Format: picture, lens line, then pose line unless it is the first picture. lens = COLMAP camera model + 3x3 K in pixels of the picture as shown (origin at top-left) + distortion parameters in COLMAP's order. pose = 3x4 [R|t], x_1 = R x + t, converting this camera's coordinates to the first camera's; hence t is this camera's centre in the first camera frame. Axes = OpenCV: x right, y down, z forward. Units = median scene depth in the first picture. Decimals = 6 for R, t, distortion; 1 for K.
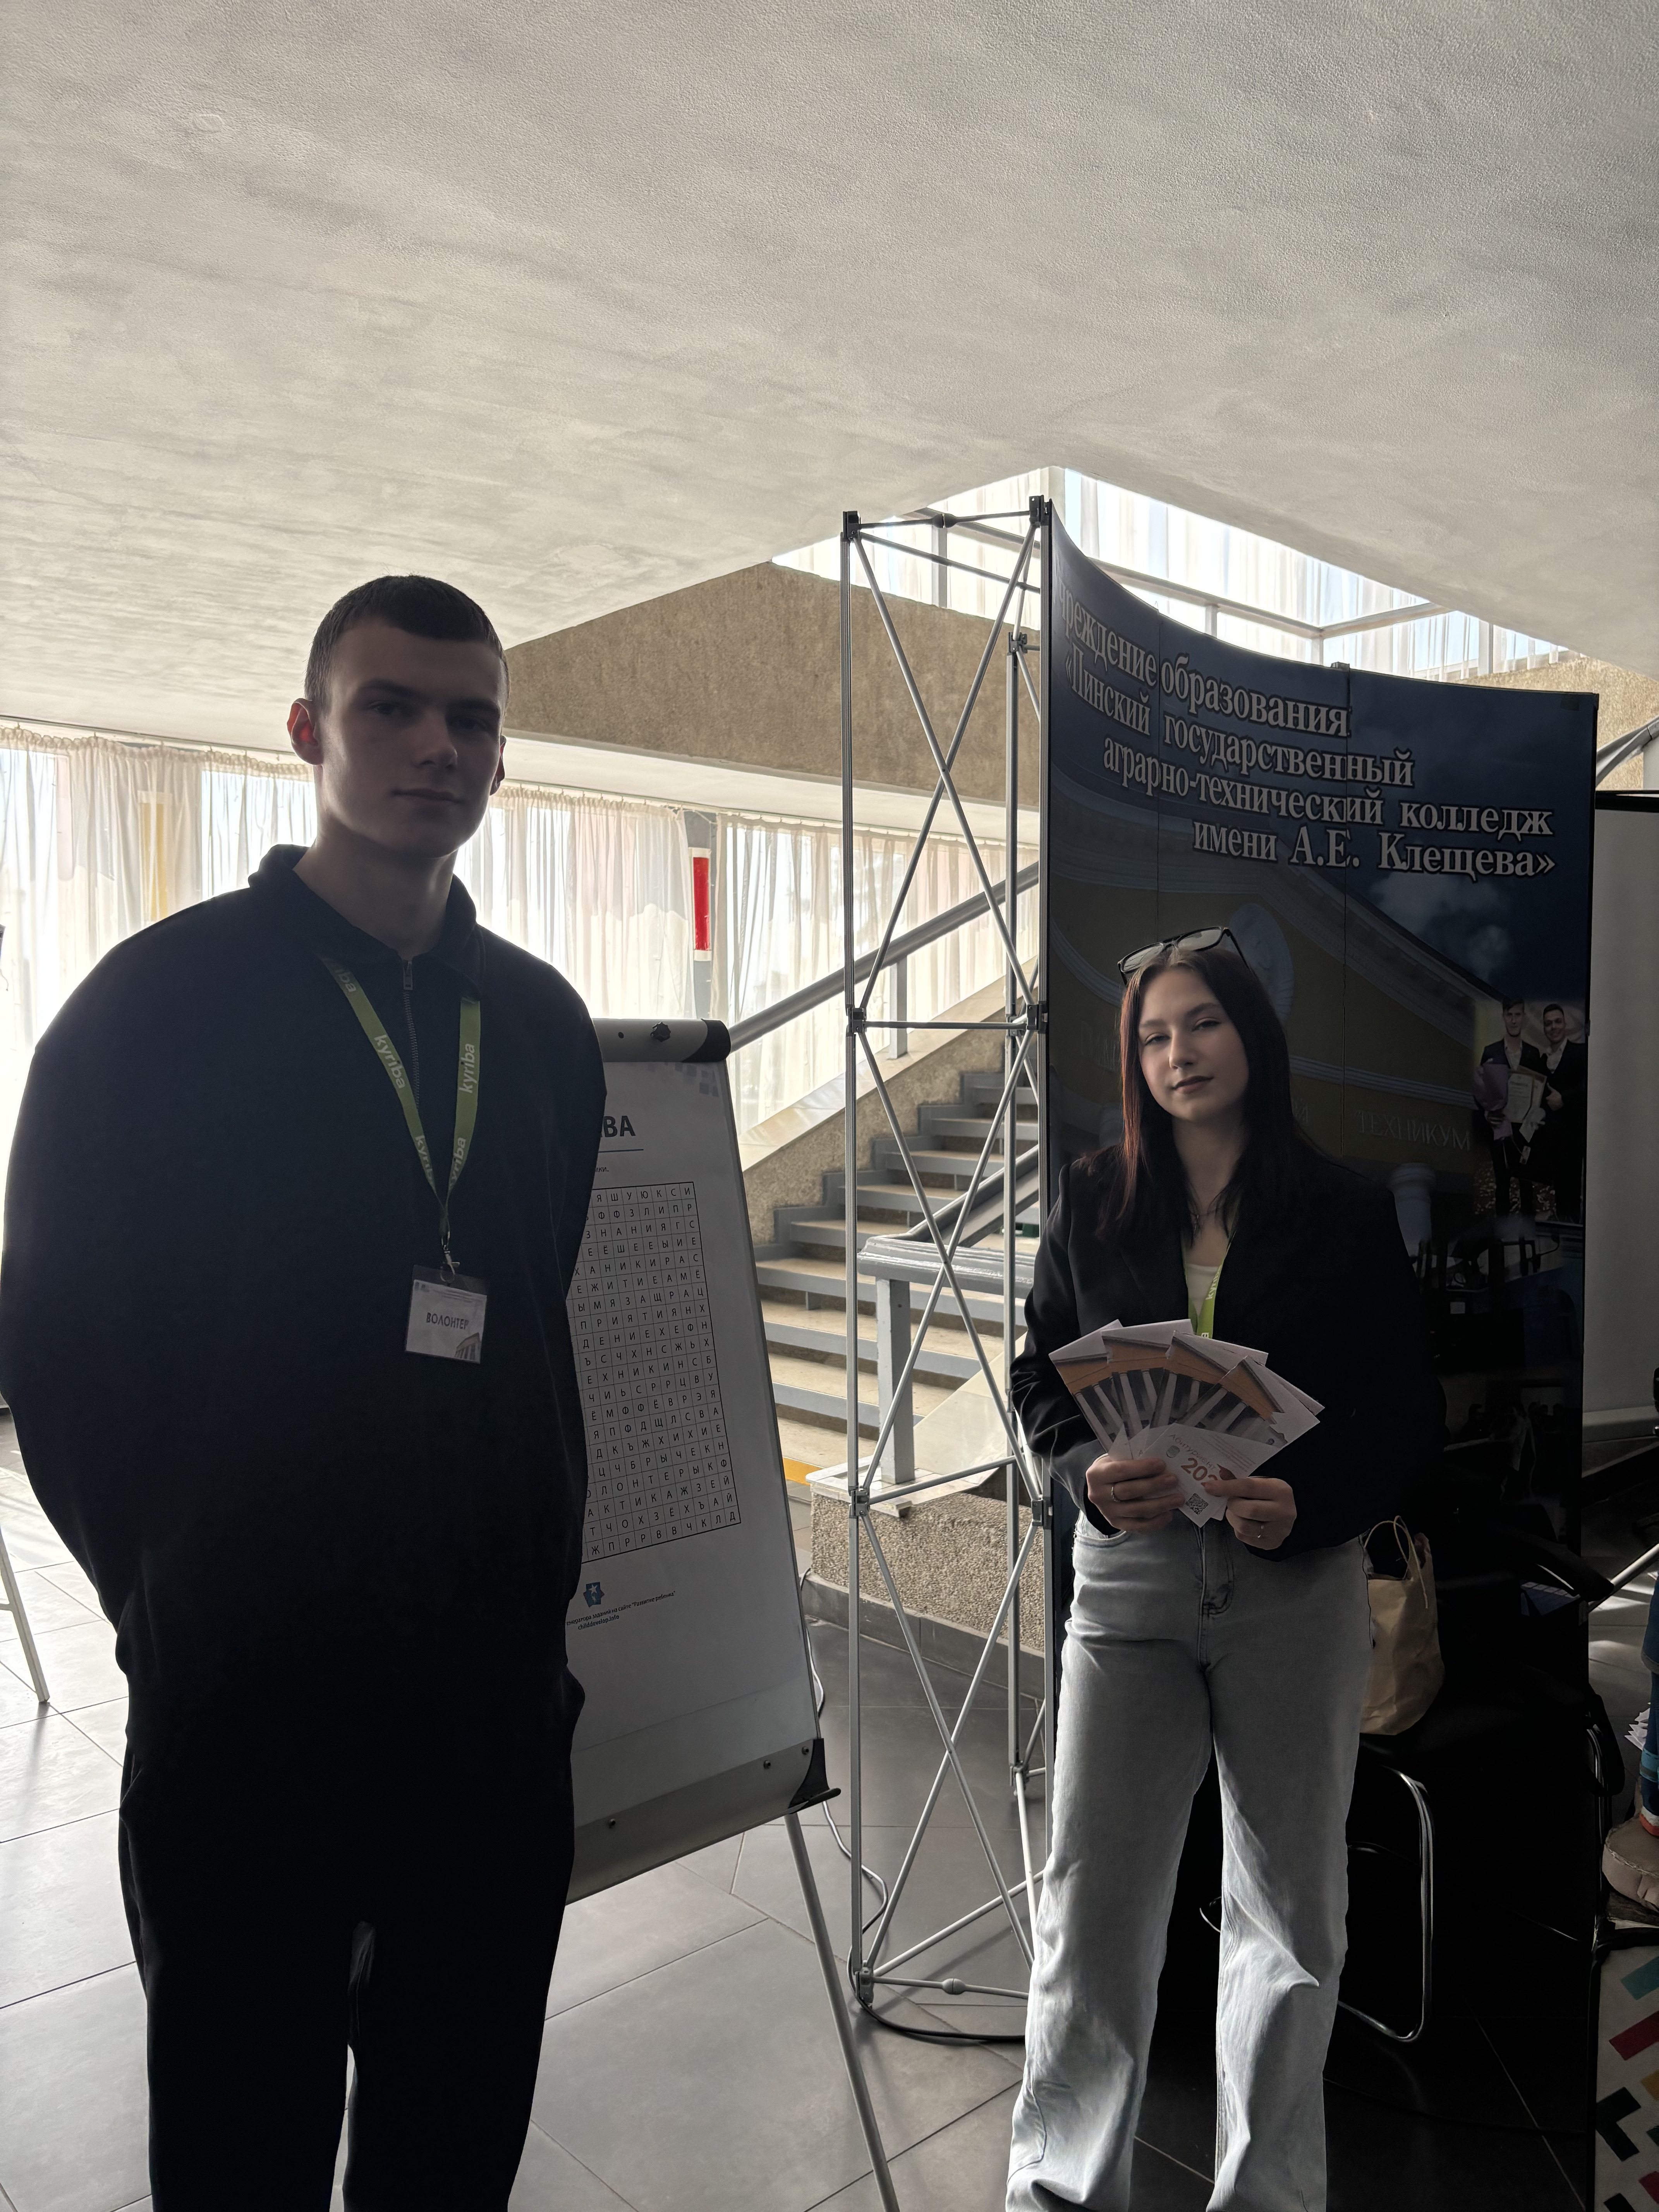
lens RADIAL K [[1700.7, 0, 843.2], [0, 1700.7, 1108.3], [0, 0, 1]] dist [0.020985, -0.024242]
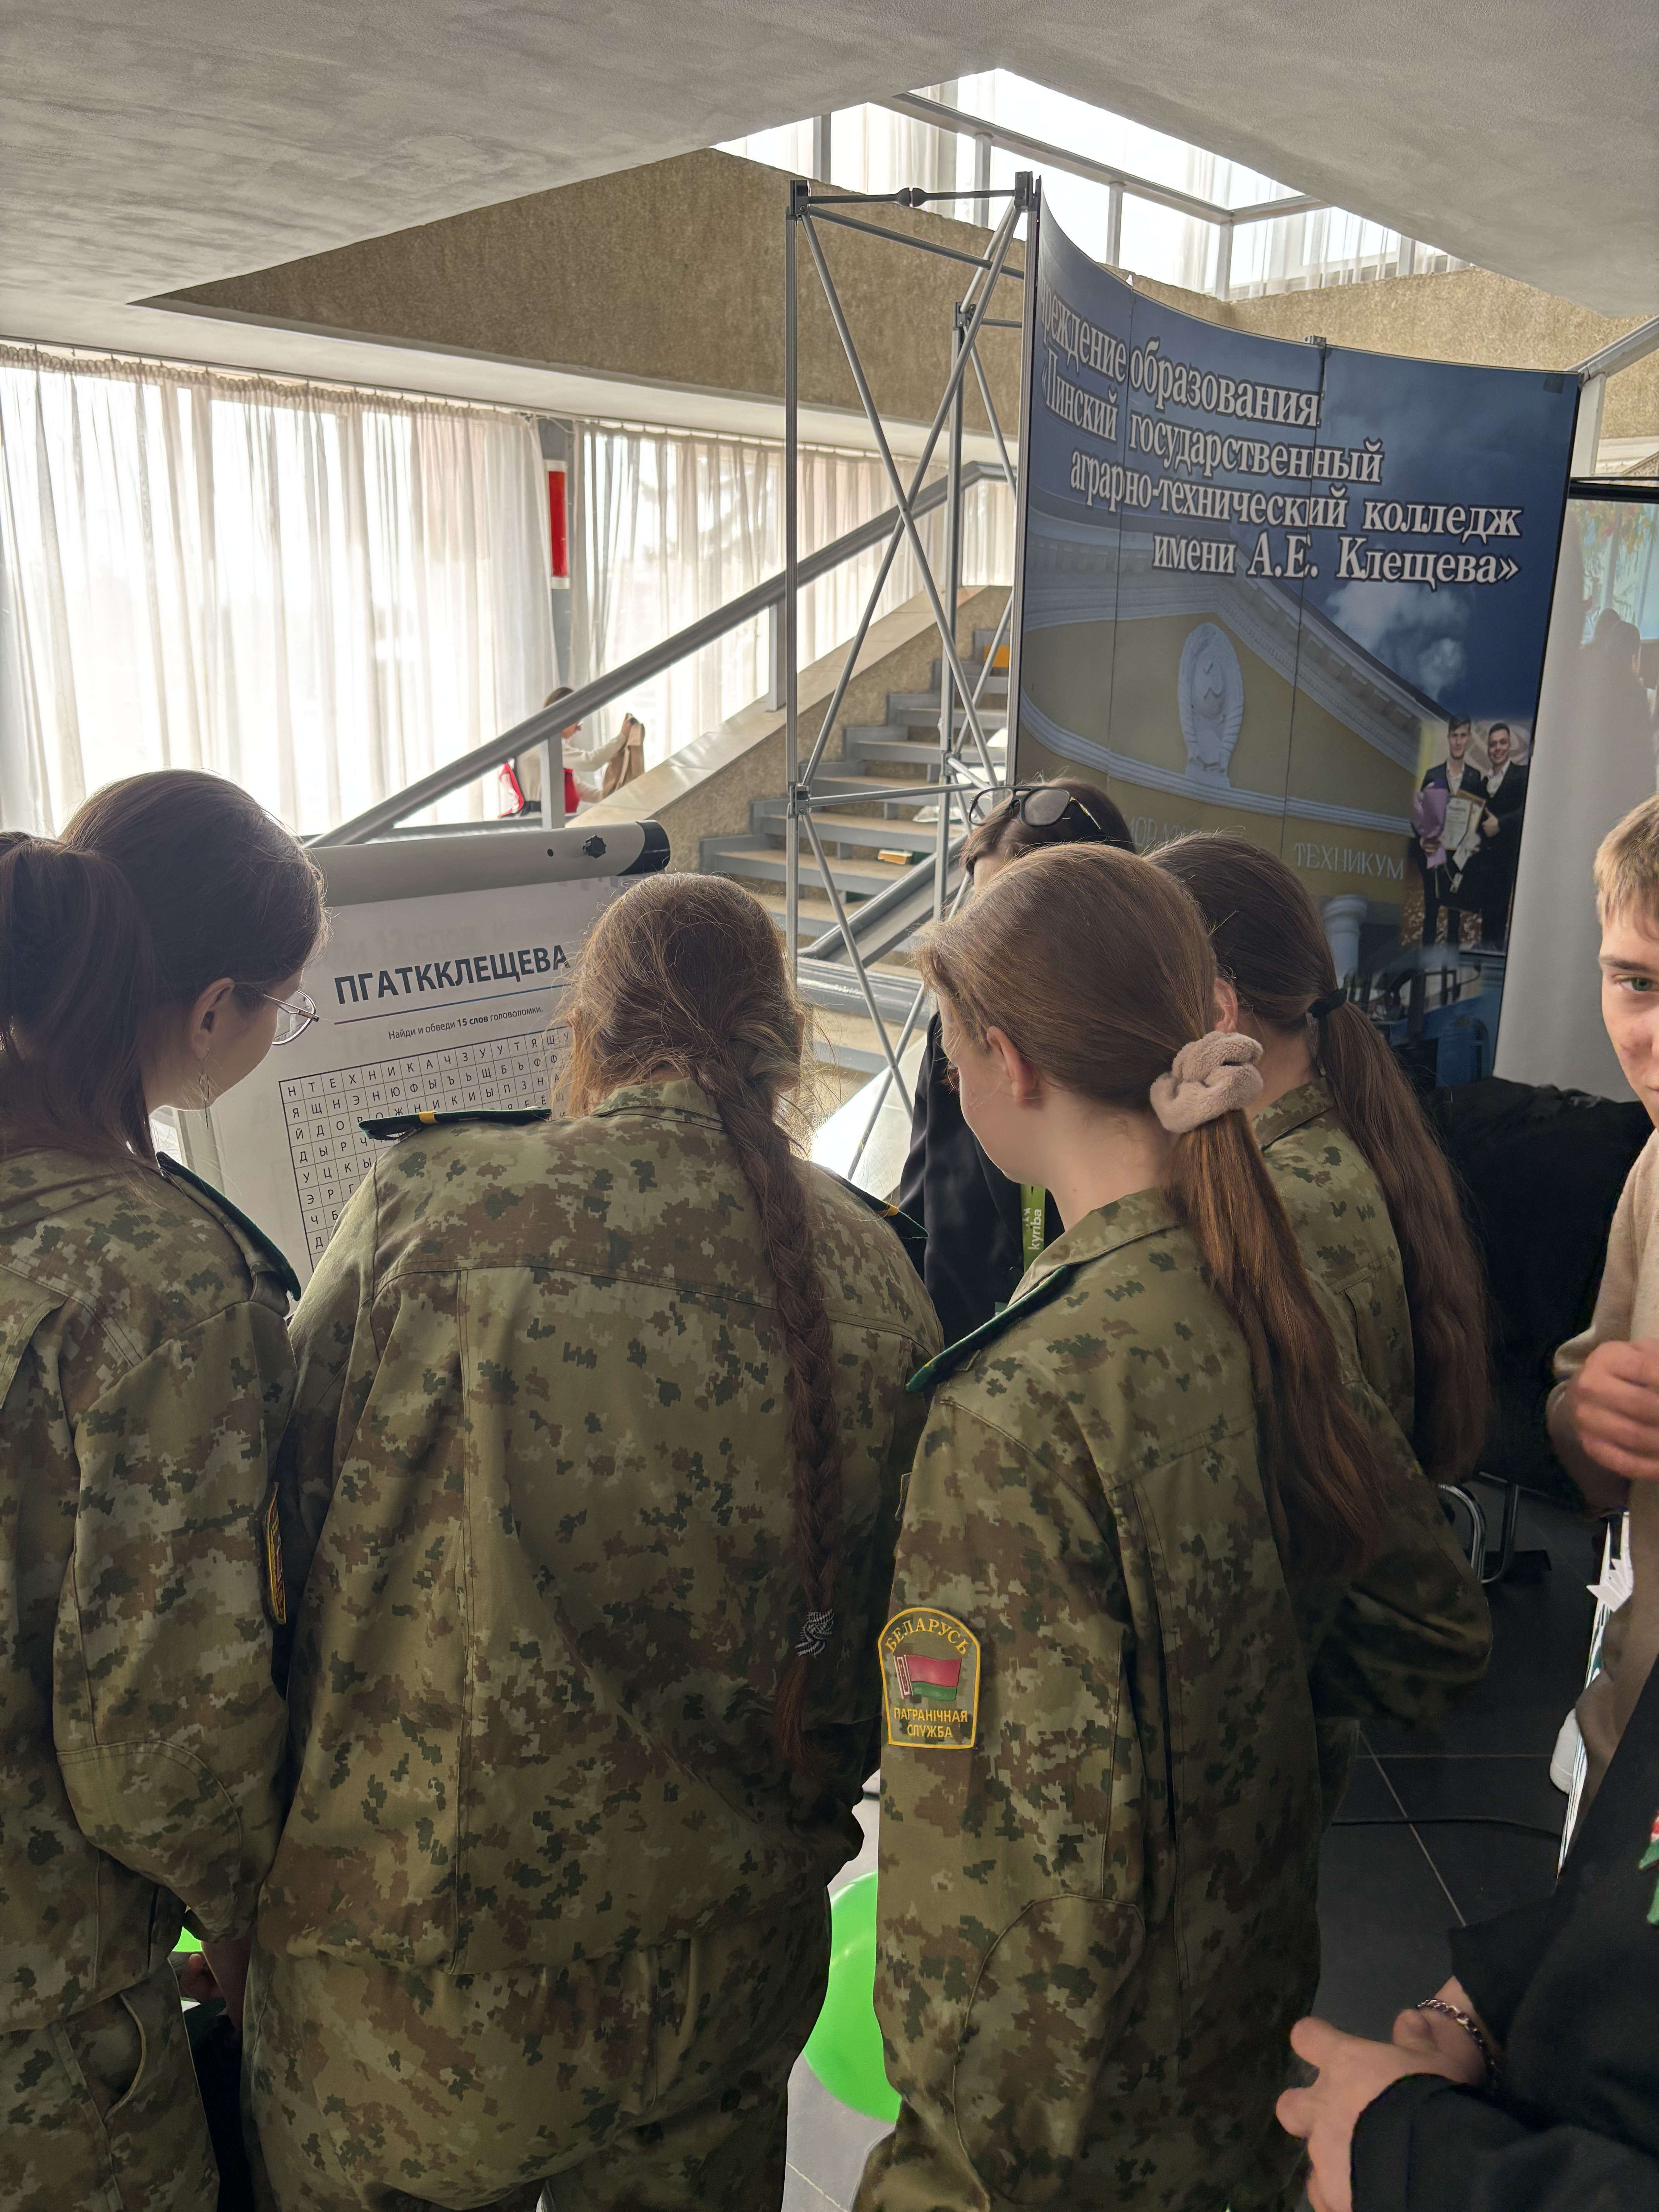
lens RADIAL K [[1700.7, 0, 817.2], [0, 1700.7, 1086.3], [0, 0, 1]] dist [0.020985, -0.024242]
pose [[0.997088, -0.005115, 0.076083, -0.035480], [-0.012035, 0.974687, 0.223251, -0.071796], [-0.075299, -0.223517, 0.971787, 0.062147]]
